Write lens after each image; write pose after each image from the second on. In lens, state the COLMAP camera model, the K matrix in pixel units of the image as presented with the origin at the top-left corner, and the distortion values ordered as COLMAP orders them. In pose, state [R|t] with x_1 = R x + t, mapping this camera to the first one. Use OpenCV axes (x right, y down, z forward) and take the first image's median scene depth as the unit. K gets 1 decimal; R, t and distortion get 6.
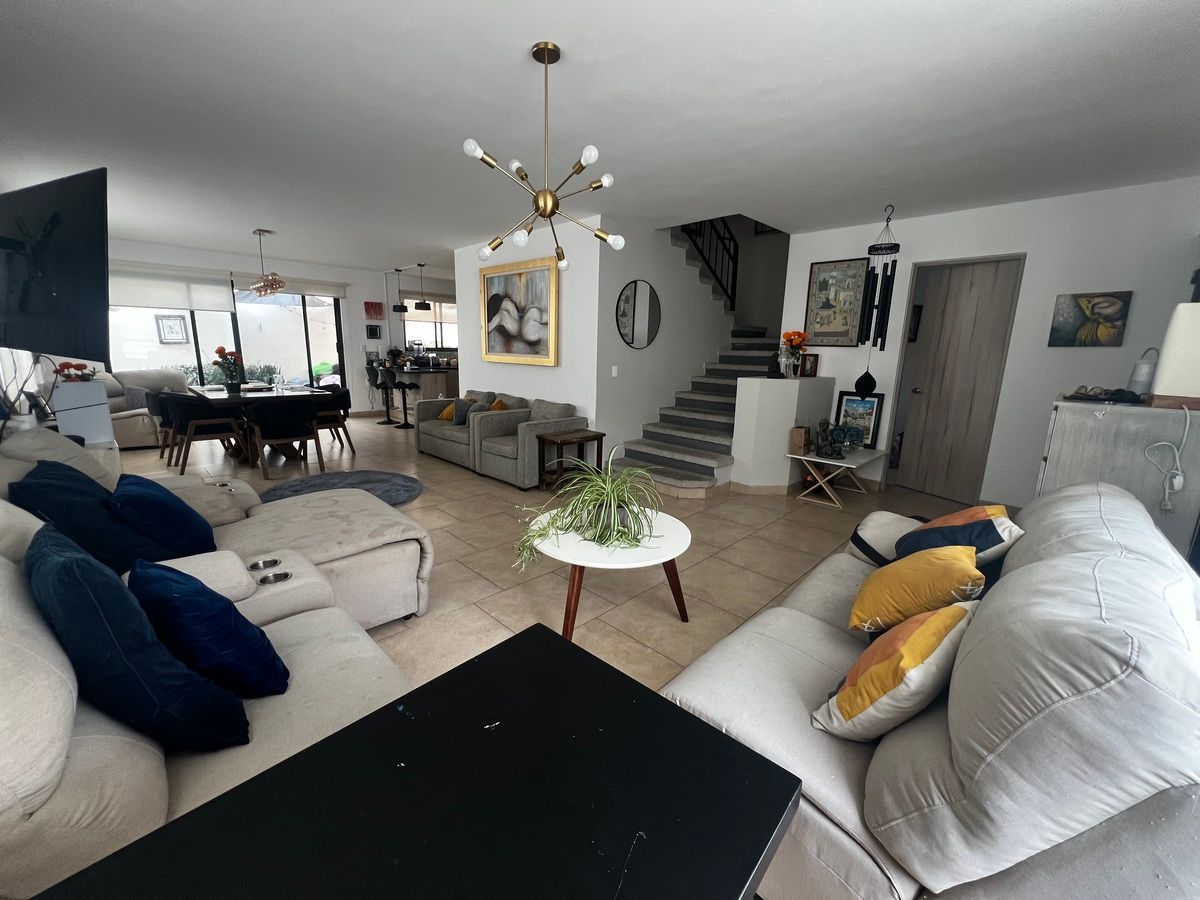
lens RADIAL K [[479.3, 0, 597.5], [0, 479.3, 448.1], [0, 0, 1]] dist [-0.000424, 0.000043]
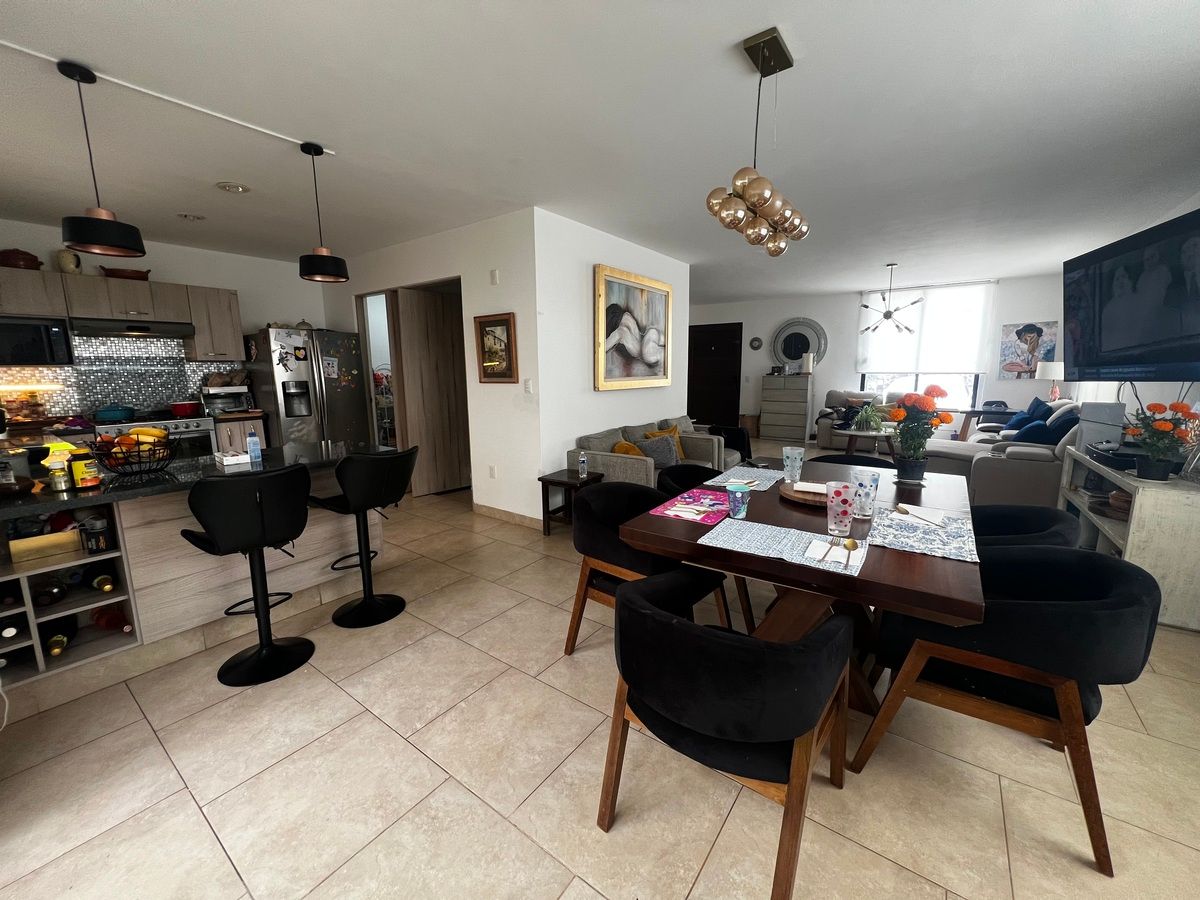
lens RADIAL K [[479.3, 0, 599.2], [0, 479.3, 446.6], [0, 0, 1]] dist [-0.000424, 0.000043]
pose [[-0.152669, -0.178480, 0.972027, -1.411088], [0.213475, 0.954382, 0.208769, -0.371792], [-0.964946, 0.239376, -0.107603, 1.619721]]
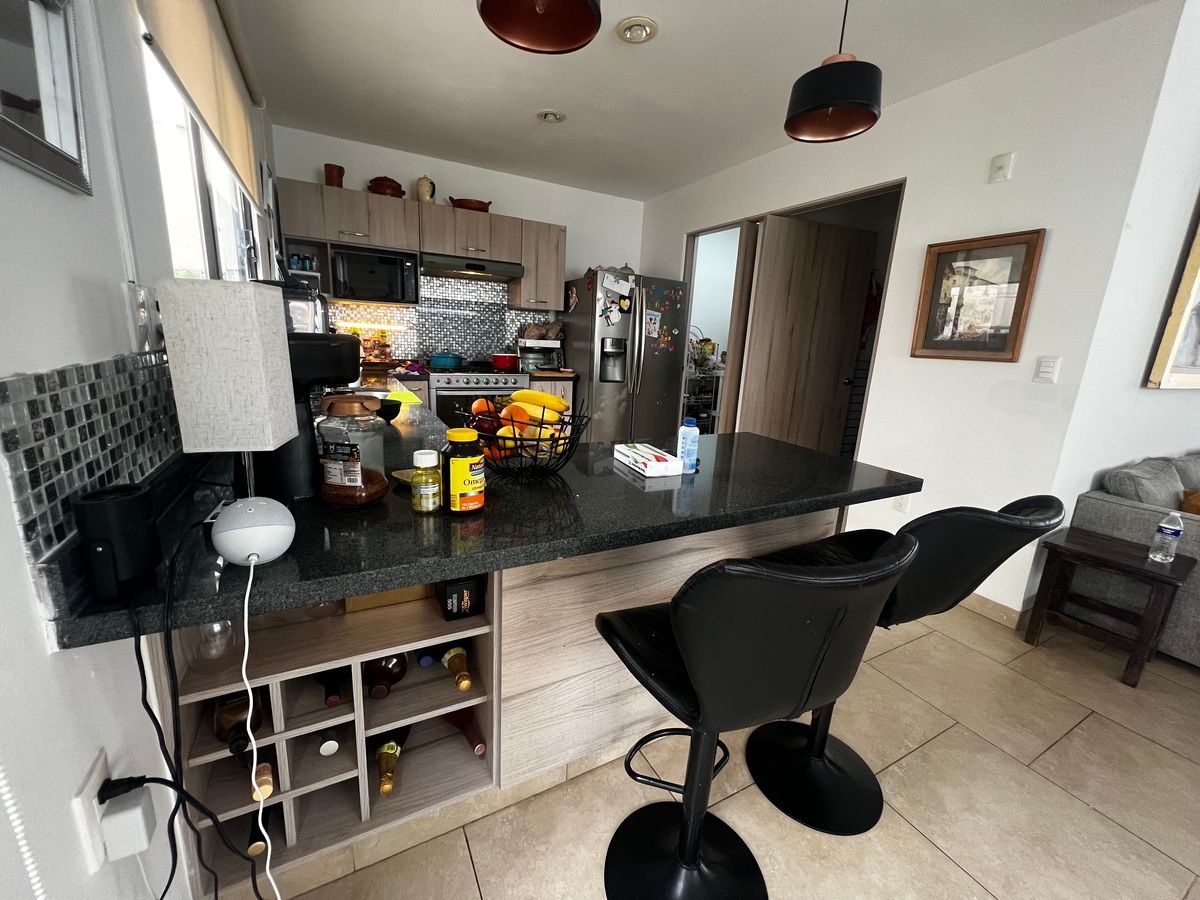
lens RADIAL K [[479.3, 0, 599.7], [0, 479.3, 447.4], [0, 0, 1]] dist [-0.000424, 0.000043]
pose [[0.285342, -0.216335, 0.933691, -1.085864], [0.154174, 0.971866, 0.178063, -0.401130], [-0.945944, 0.093142, 0.310667, 1.917410]]
